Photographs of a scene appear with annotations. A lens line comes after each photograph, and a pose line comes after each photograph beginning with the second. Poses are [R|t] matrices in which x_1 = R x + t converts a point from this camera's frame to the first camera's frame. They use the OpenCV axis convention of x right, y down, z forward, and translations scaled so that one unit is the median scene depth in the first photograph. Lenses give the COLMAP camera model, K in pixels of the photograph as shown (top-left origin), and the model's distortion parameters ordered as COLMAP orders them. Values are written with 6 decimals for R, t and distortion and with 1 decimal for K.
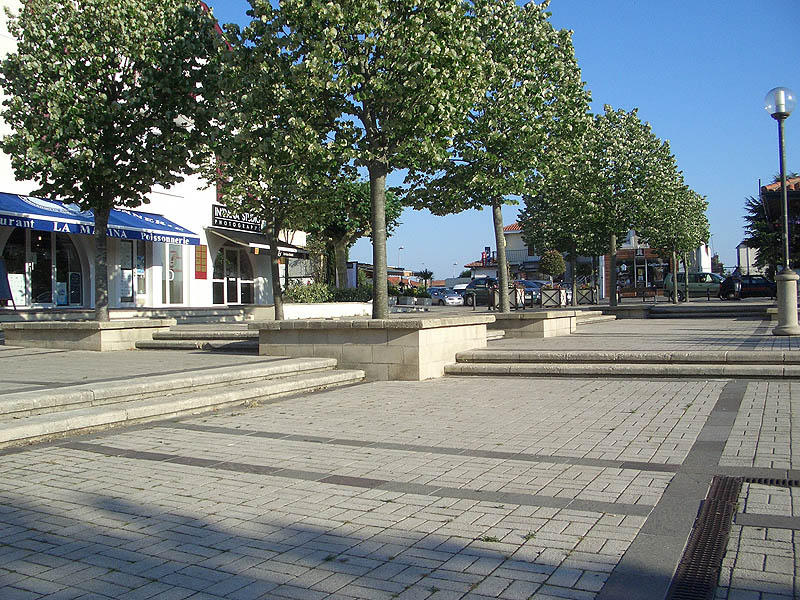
lens RADIAL K [[803.5, 0, 400.0], [0, 803.5, 300.0], [0, 0, 1]] dist [-0.233889, -0.000874]
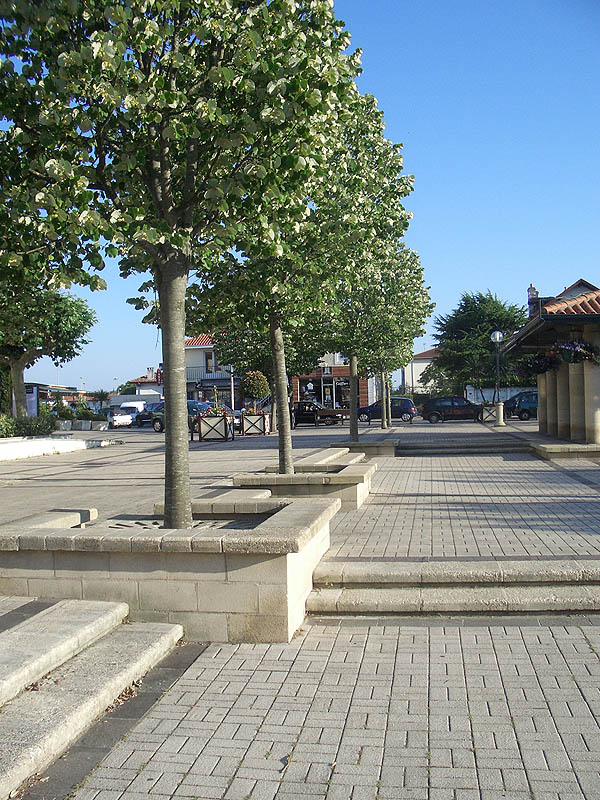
lens RADIAL K [[811.6, 0, 300.0], [0, 811.6, 400.0], [0, 0, 1]] dist [-0.156489, -0.002606]
pose [[0.954766, 0.002123, 0.297351, -0.101507], [0.002829, 0.999864, -0.016222, -0.045889], [-0.297345, 0.016330, 0.954630, 0.340419]]
